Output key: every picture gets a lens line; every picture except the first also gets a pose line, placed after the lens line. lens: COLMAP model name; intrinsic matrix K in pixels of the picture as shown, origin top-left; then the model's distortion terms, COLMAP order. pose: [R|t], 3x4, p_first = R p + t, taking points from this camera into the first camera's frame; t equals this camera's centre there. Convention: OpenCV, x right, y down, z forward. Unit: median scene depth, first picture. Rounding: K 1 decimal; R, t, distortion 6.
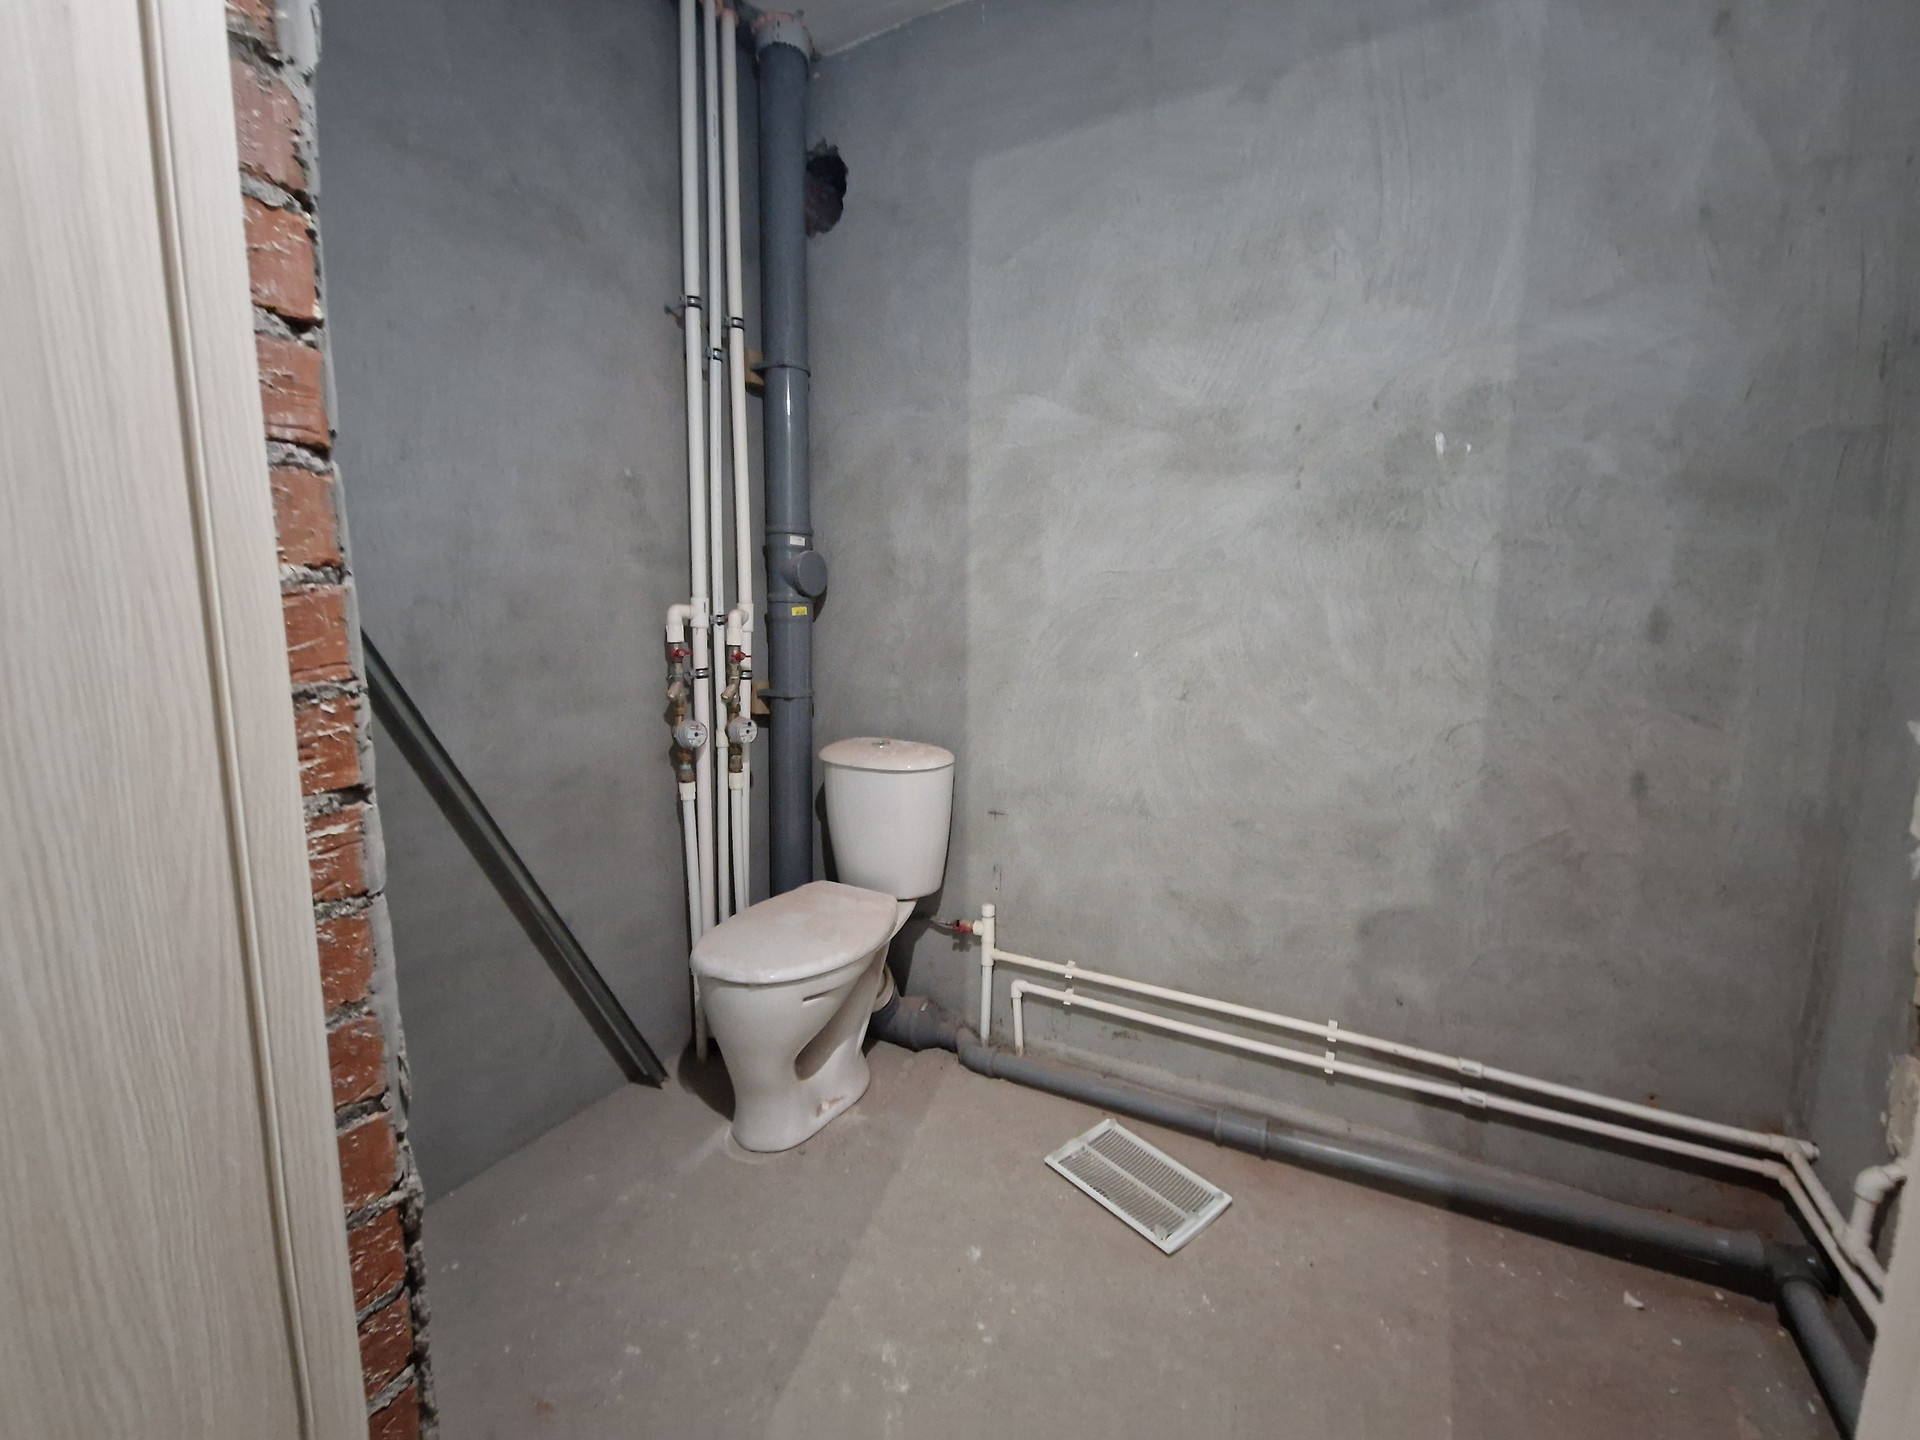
lens RADIAL K [[785.6, 0, 958.8], [0, 785.6, 722.6], [0, 0, 1]] dist [0.012994, -0.008383]
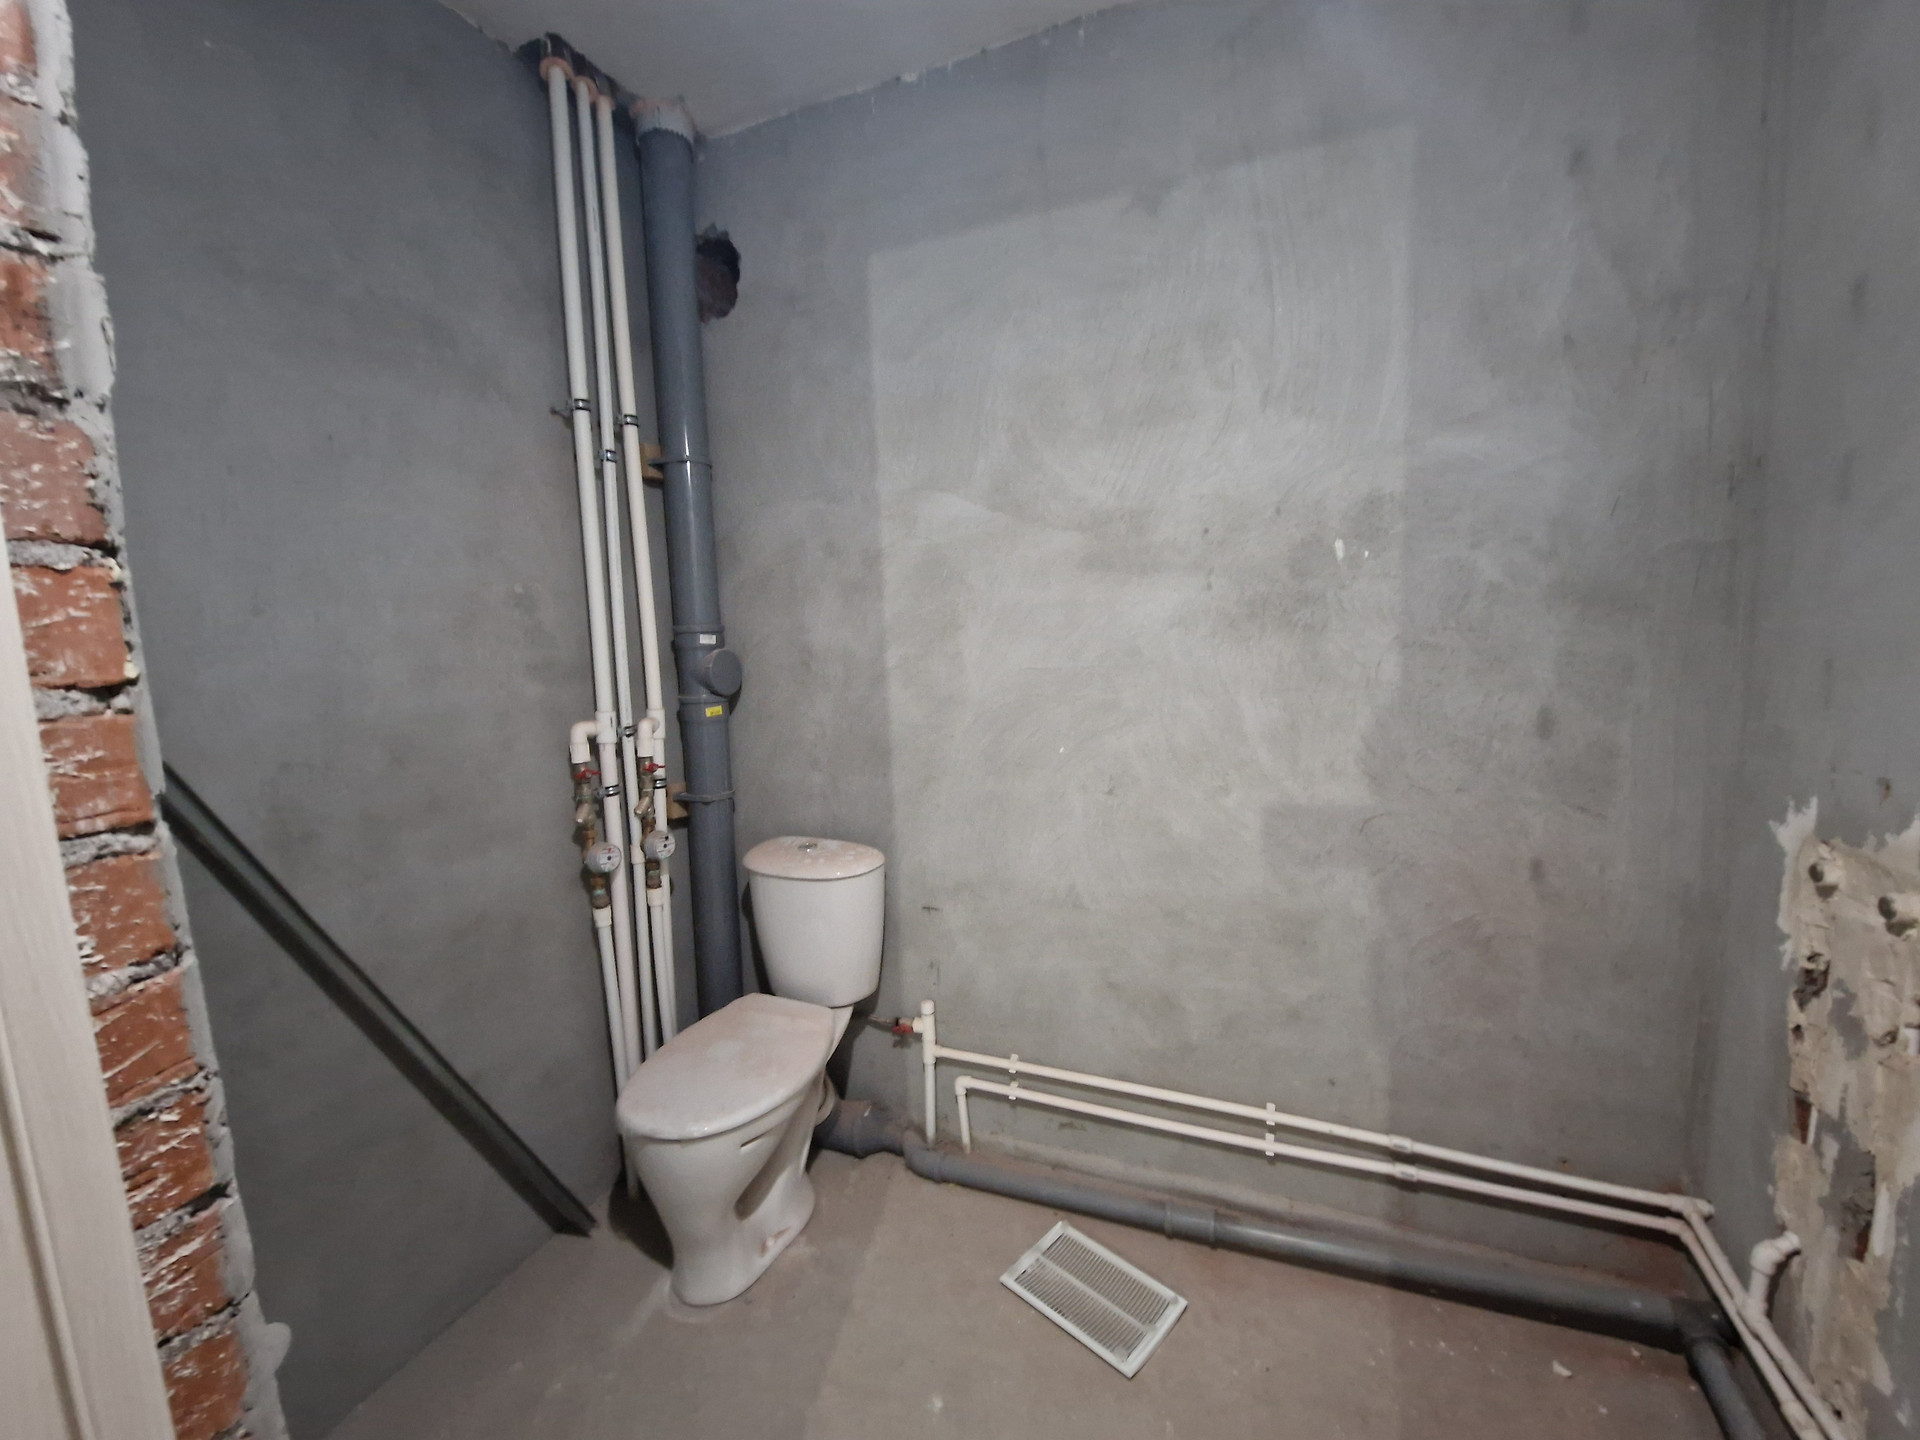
lens RADIAL K [[785.6, 0, 958.8], [0, 785.6, 722.6], [0, 0, 1]] dist [0.012994, -0.008383]
pose [[0.993604, -0.054548, 0.098868, -0.001709], [0.055015, 0.998484, -0.001996, -0.137339], [-0.098609, 0.007422, 0.995099, 0.019324]]
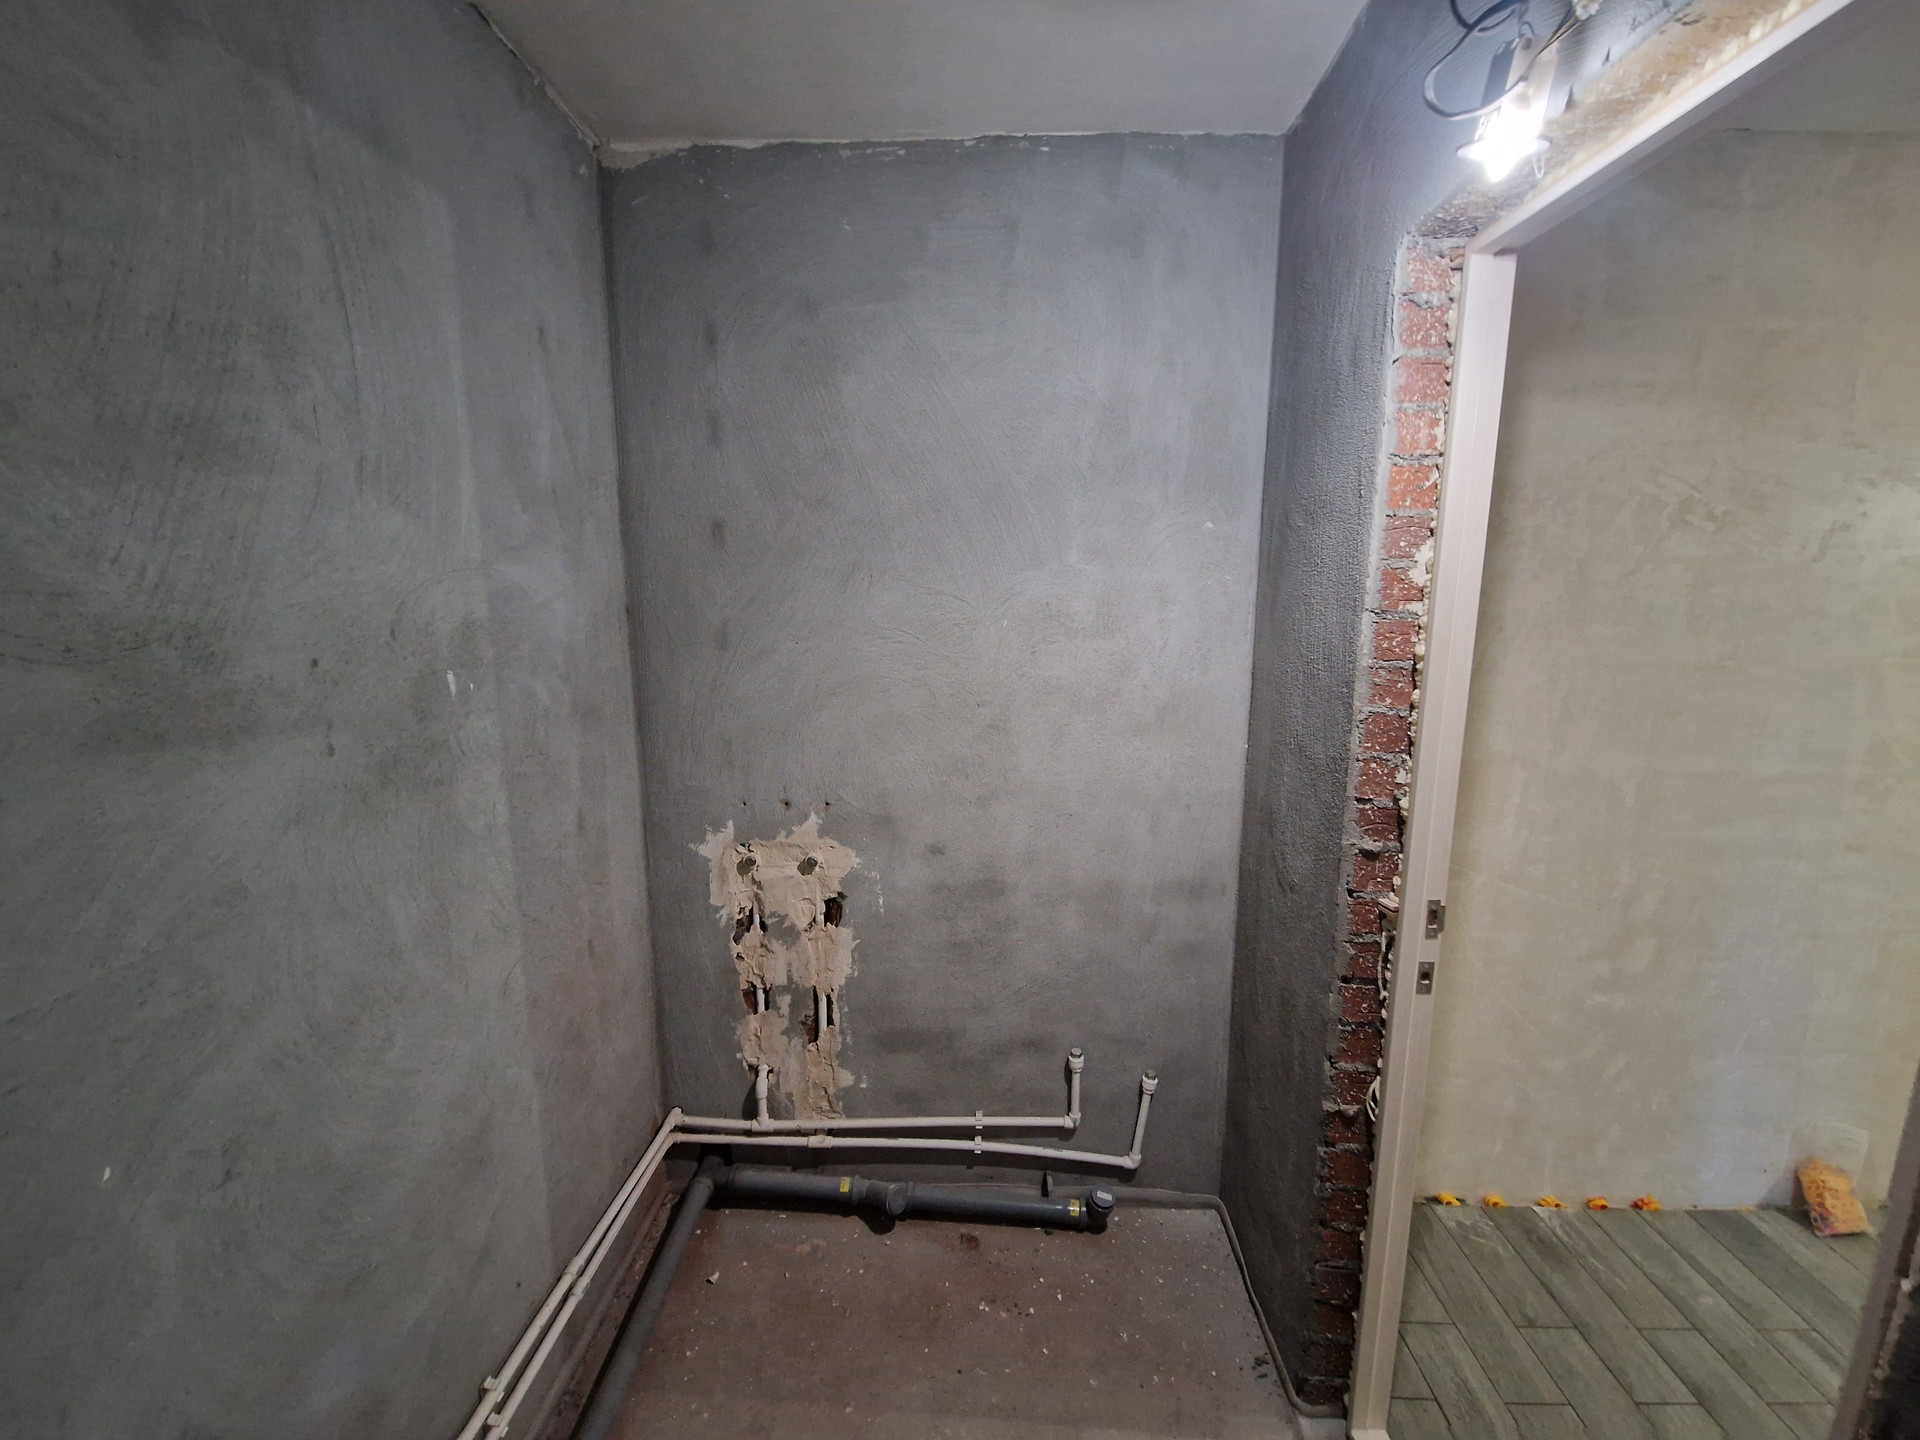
lens RADIAL K [[765.3, 0, 979.4], [0, 765.3, 721.3], [0, 0, 1]] dist [0.012990, -0.007189]
pose [[-0.454421, -0.157653, 0.876725, -0.335461], [0.103254, 0.968258, 0.227631, -0.399500], [-0.884782, 0.193966, -0.423719, 0.775069]]
